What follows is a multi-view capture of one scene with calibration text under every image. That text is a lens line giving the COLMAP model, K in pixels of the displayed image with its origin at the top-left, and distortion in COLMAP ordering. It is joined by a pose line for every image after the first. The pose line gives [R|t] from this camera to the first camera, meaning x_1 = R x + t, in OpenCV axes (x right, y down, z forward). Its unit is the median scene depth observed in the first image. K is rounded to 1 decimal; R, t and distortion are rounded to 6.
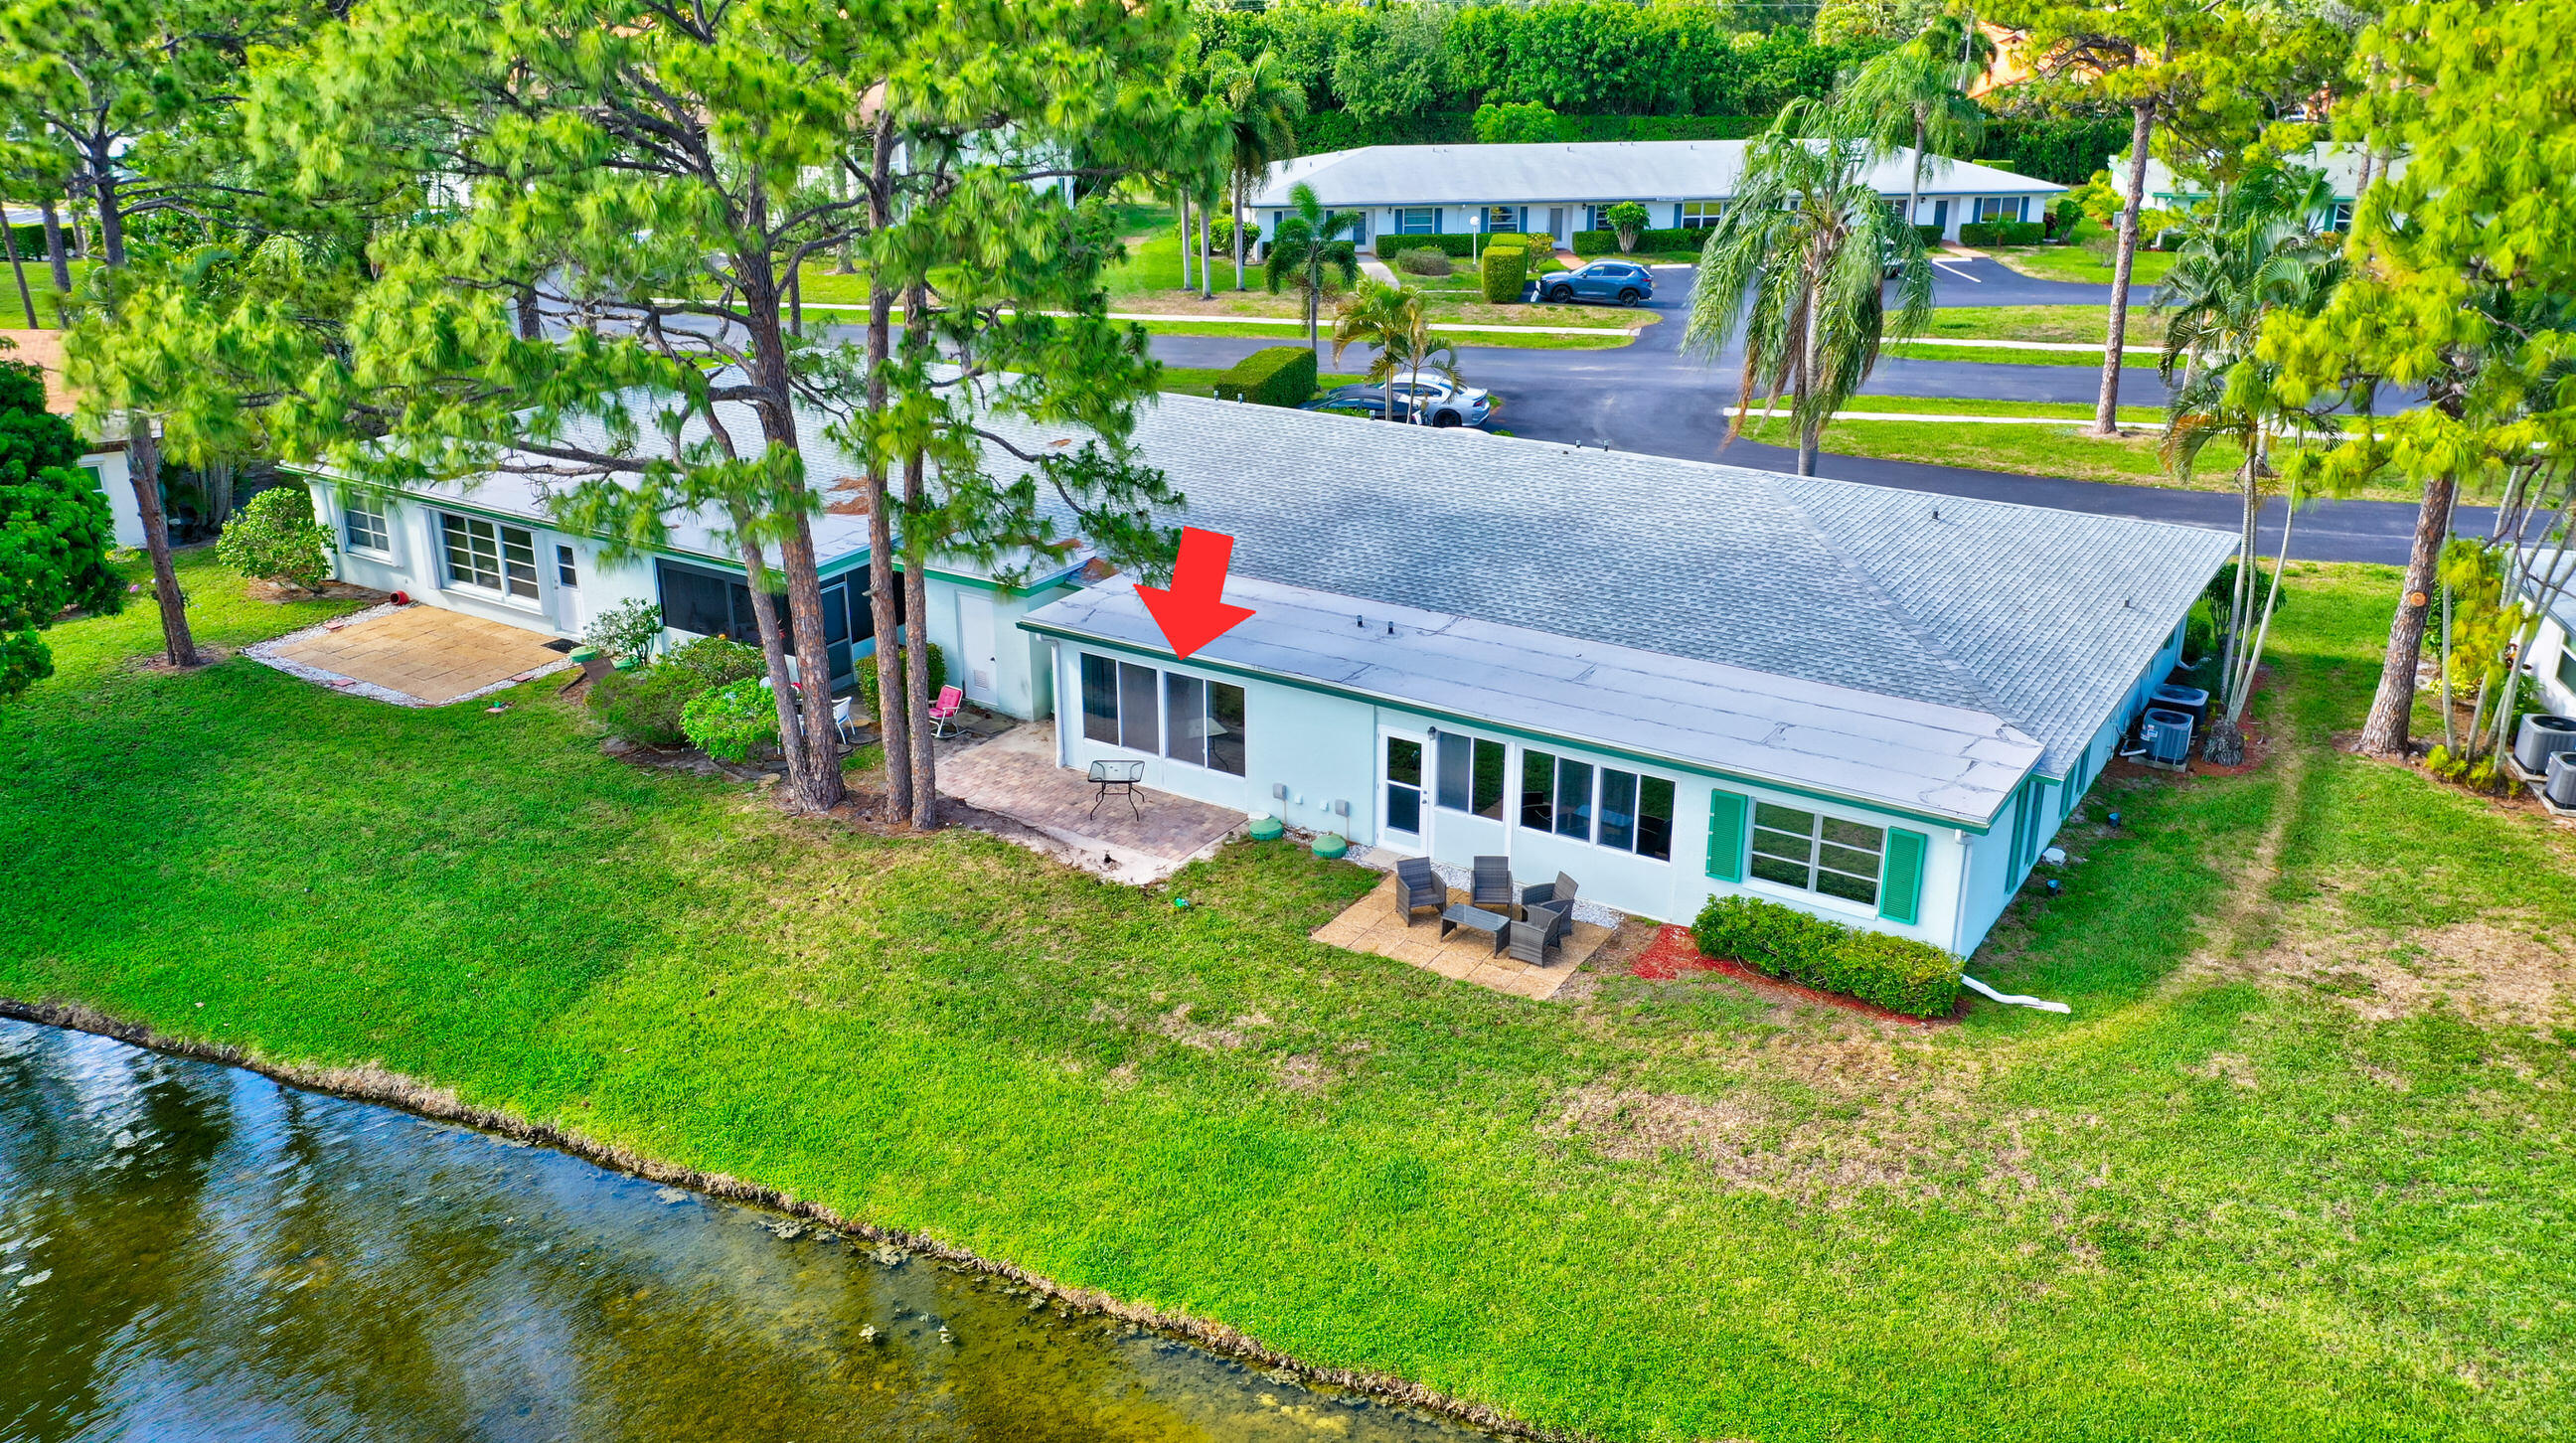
lens RADIAL K [[2015.5, 0, 1288.0], [0, 2015.5, 721.5], [0, 0, 1]] dist [0.000778, -0.001077]
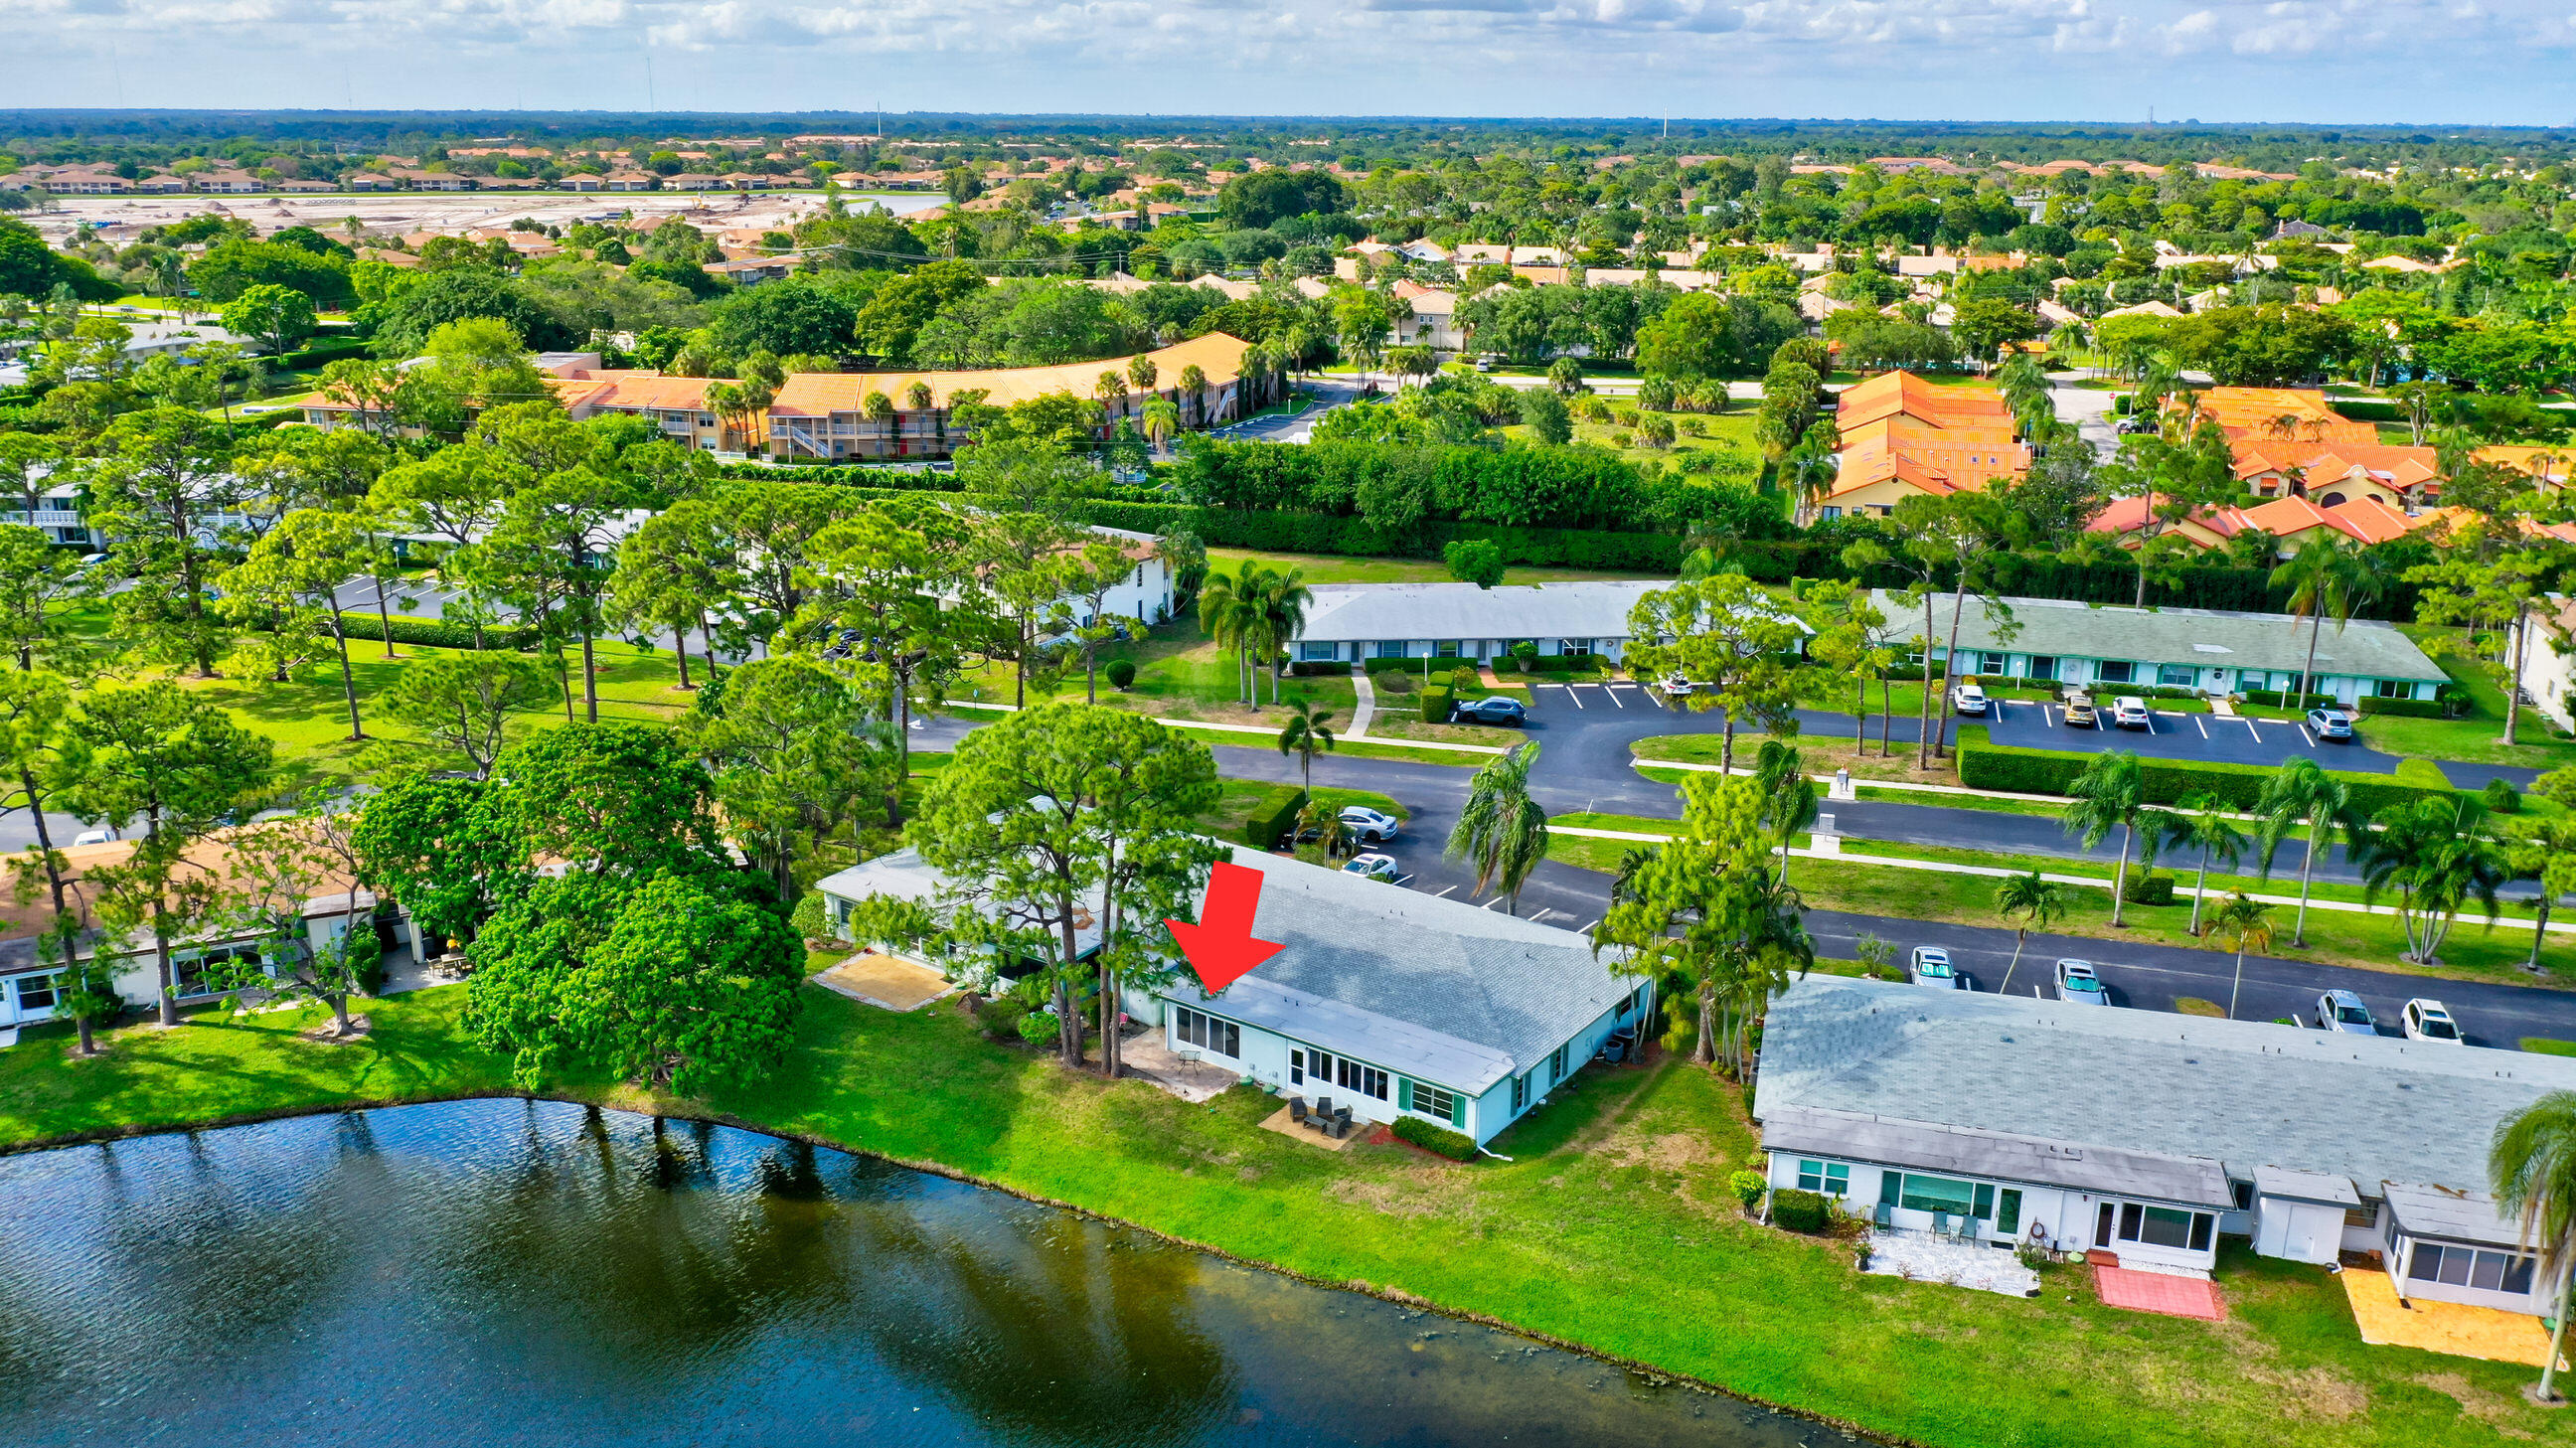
lens RADIAL K [[2015.6, 0, 1288.0], [0, 2015.6, 724.0], [0, 0, 1]] dist [0.000778, -0.001077]
pose [[0.998913, 0.023819, -0.040073, 0.144960], [-0.026523, 0.997309, -0.068354, -0.244642], [0.038337, 0.069342, 0.996856, -1.729202]]
